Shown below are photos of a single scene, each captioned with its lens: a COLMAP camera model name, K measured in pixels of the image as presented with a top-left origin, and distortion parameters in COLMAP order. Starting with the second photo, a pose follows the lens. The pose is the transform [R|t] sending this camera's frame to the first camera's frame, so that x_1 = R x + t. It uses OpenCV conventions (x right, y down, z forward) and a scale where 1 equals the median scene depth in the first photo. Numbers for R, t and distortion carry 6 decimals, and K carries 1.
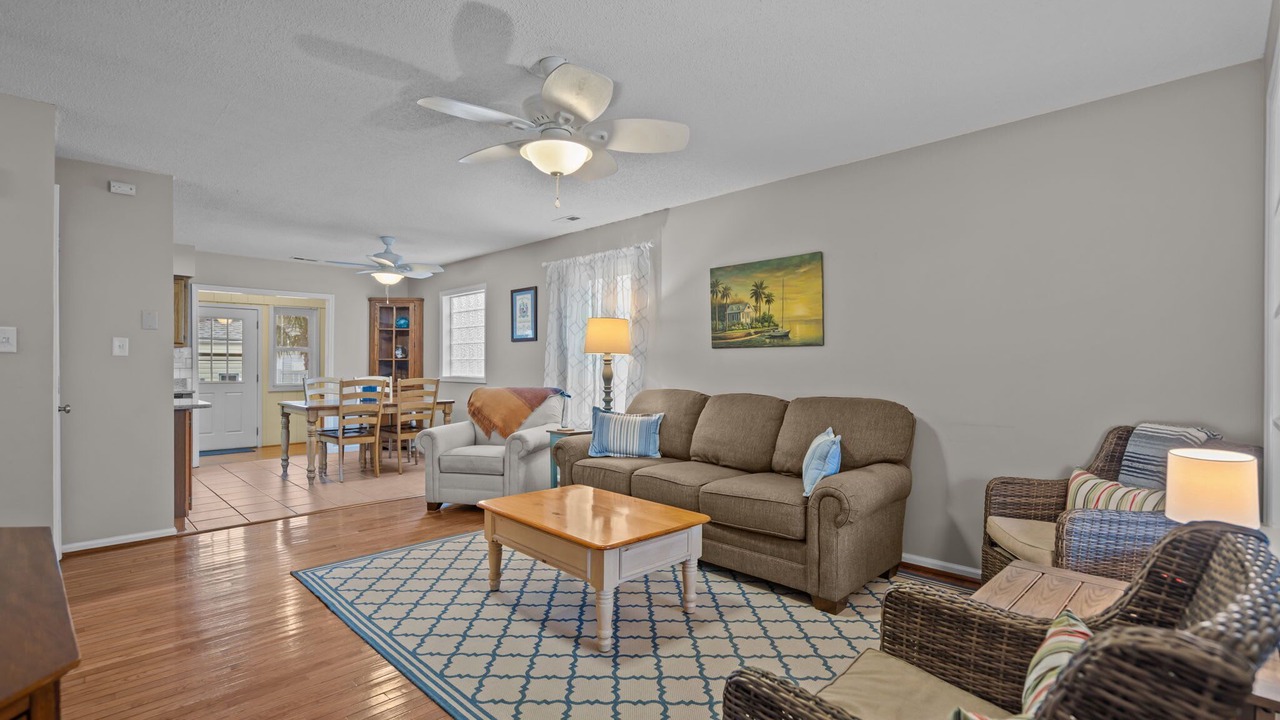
lens RADIAL K [[587.1, 0, 640.0], [0, 587.1, 360.0], [0, 0, 1]] dist [-0.000062, 0.000123]
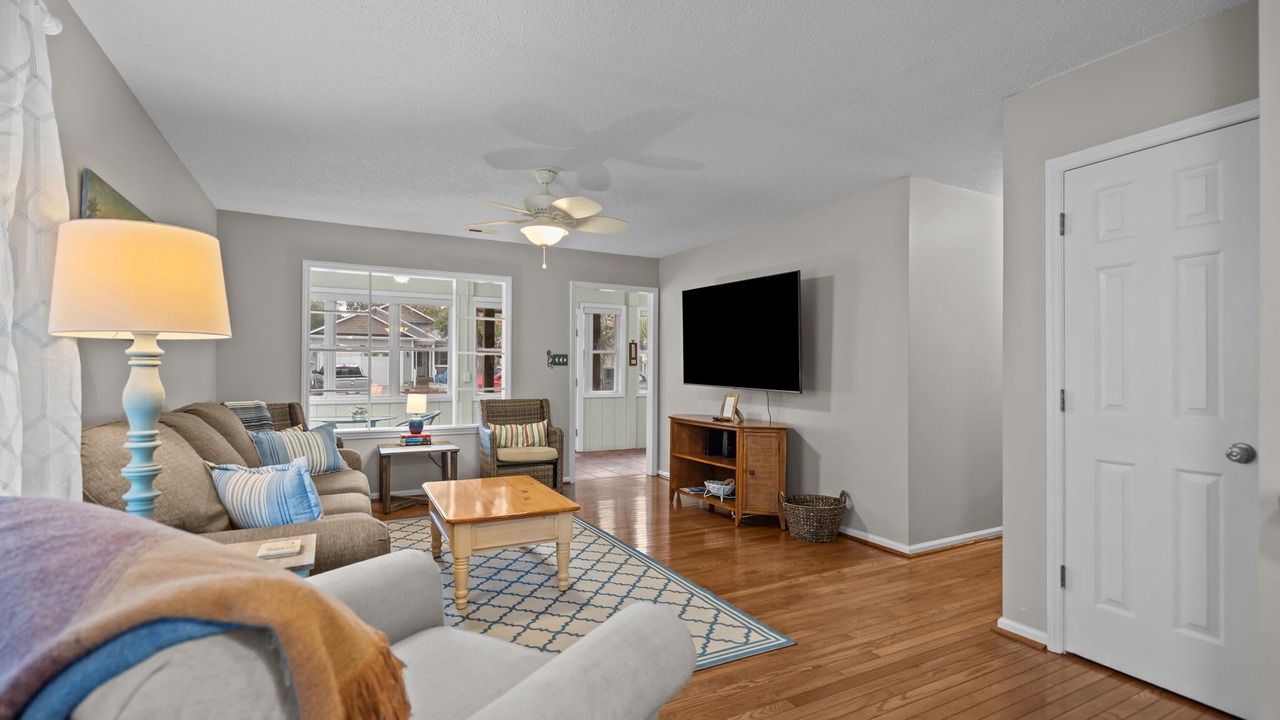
lens RADIAL K [[583.4, 0, 641.9], [0, 583.4, 367.2], [0, 0, 1]] dist [-0.001862, 0.000115]
pose [[-0.959011, -0.006513, 0.283293, -0.486723], [-0.011176, 0.999827, -0.014844, 0.010805], [-0.283148, -0.017402, -0.958918, 1.423297]]
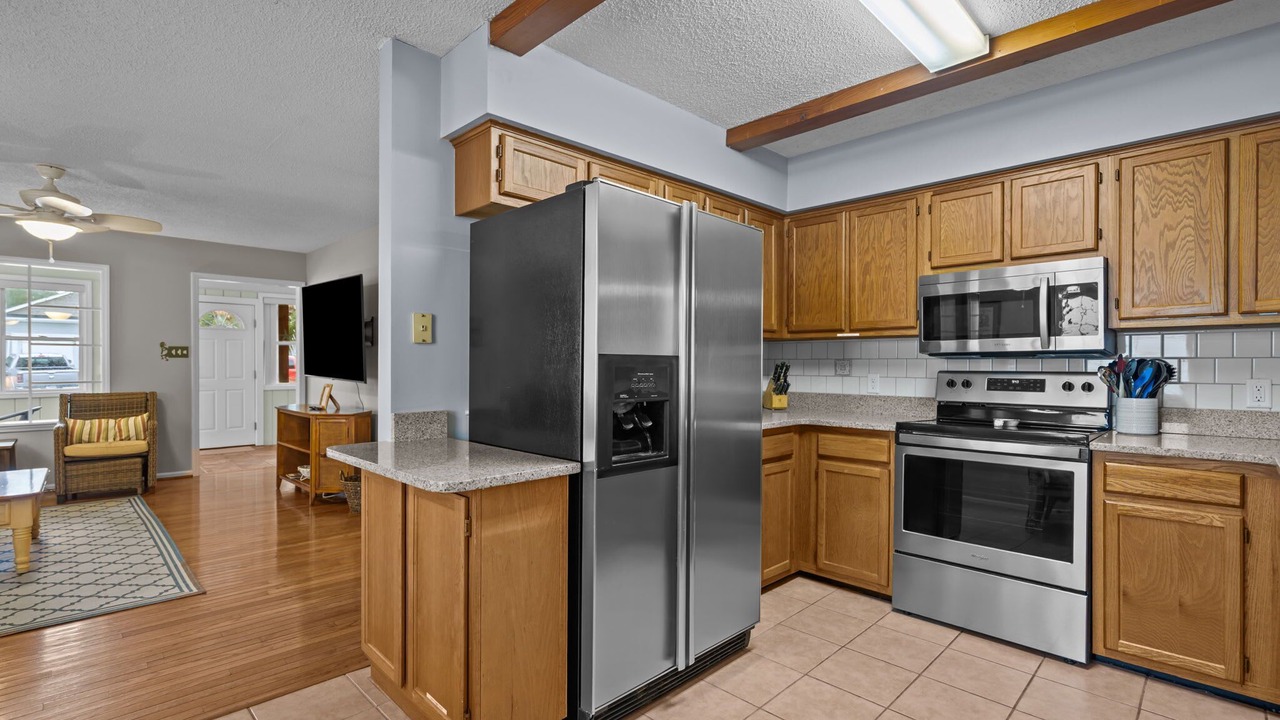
lens RADIAL K [[583.4, 0, 641.9], [0, 583.4, 367.2], [0, 0, 1]] dist [-0.001862, 0.000115]
pose [[-0.999956, -0.007455, -0.005697, -1.007781], [-0.007450, 0.999972, -0.001041, 0.003578], [0.005704, -0.000998, -0.999983, 1.519839]]
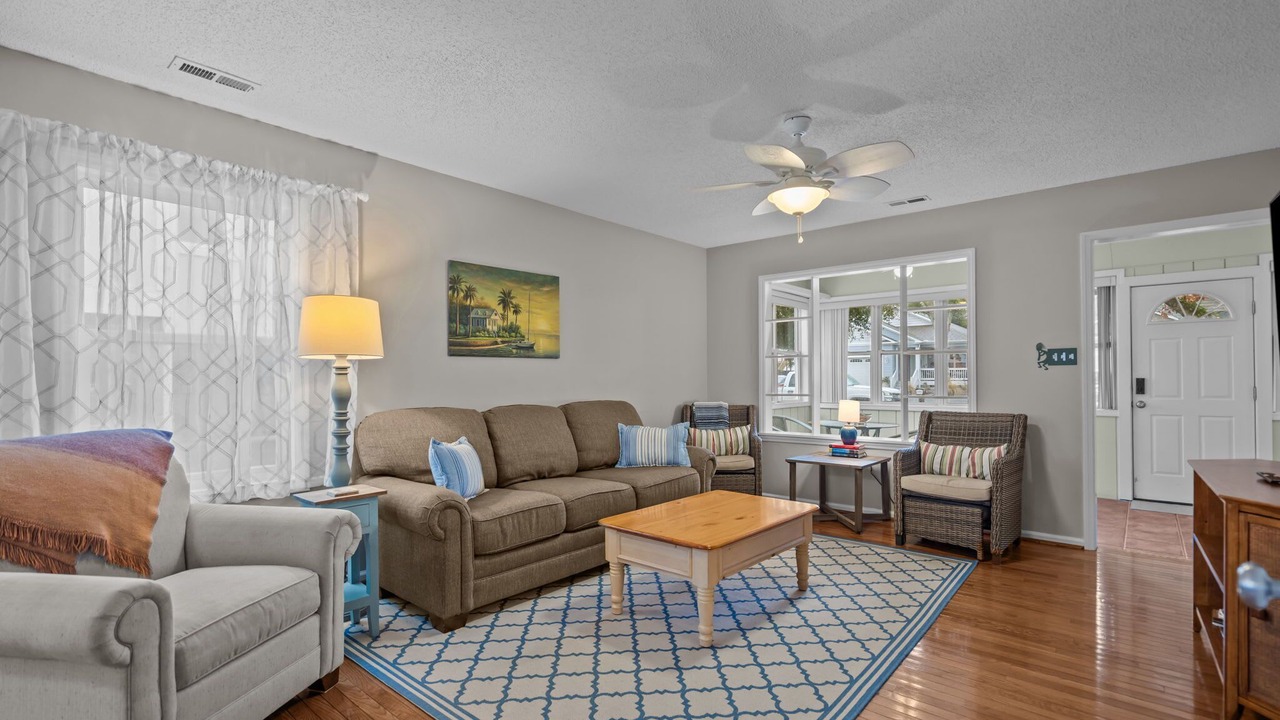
lens RADIAL K [[580.9, 0, 644.4], [0, 580.9, 370.8], [0, 0, 1]] dist [-0.001694, -0.000009]
pose [[-0.080084, 0.008167, 0.996755, -0.774150], [-0.005013, 0.999950, -0.008596, 0.008139], [-0.996776, -0.005685, -0.080039, 0.844010]]
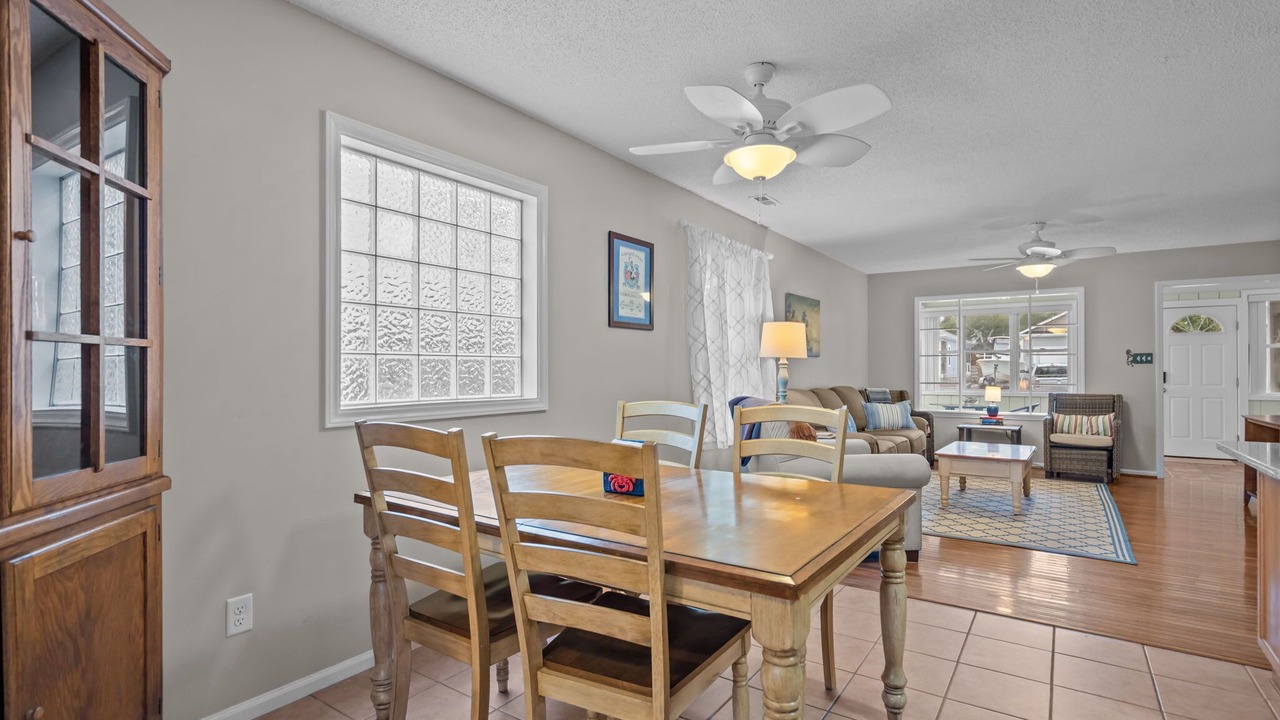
lens RADIAL K [[607.6, 0, 653.9], [0, 607.6, 365.6], [0, 0, 1]] dist [-0.000520, -0.000287]
pose [[-0.189498, 0.001991, 0.981879, -1.196374], [-0.010169, 0.999940, -0.003990, 0.011339], [-0.981828, -0.010741, -0.189467, 1.641771]]
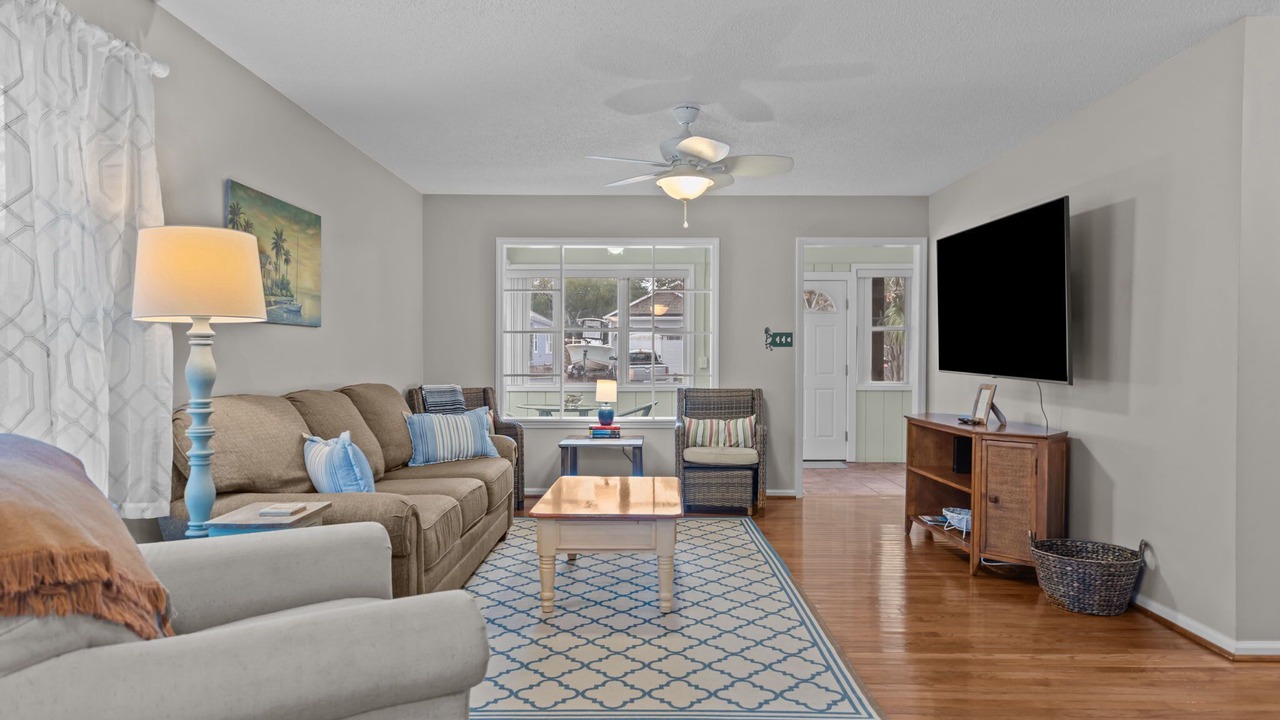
lens RADIAL K [[761.4, 0, 644.8], [0, 761.4, 366.8], [0, 0, 1]] dist [-0.001096, 0.017006]
pose [[-0.708377, -0.015207, 0.705670, -0.737174], [-0.011797, 0.999883, 0.009704, 0.015051], [-0.705736, -0.001451, -0.708474, 1.326181]]
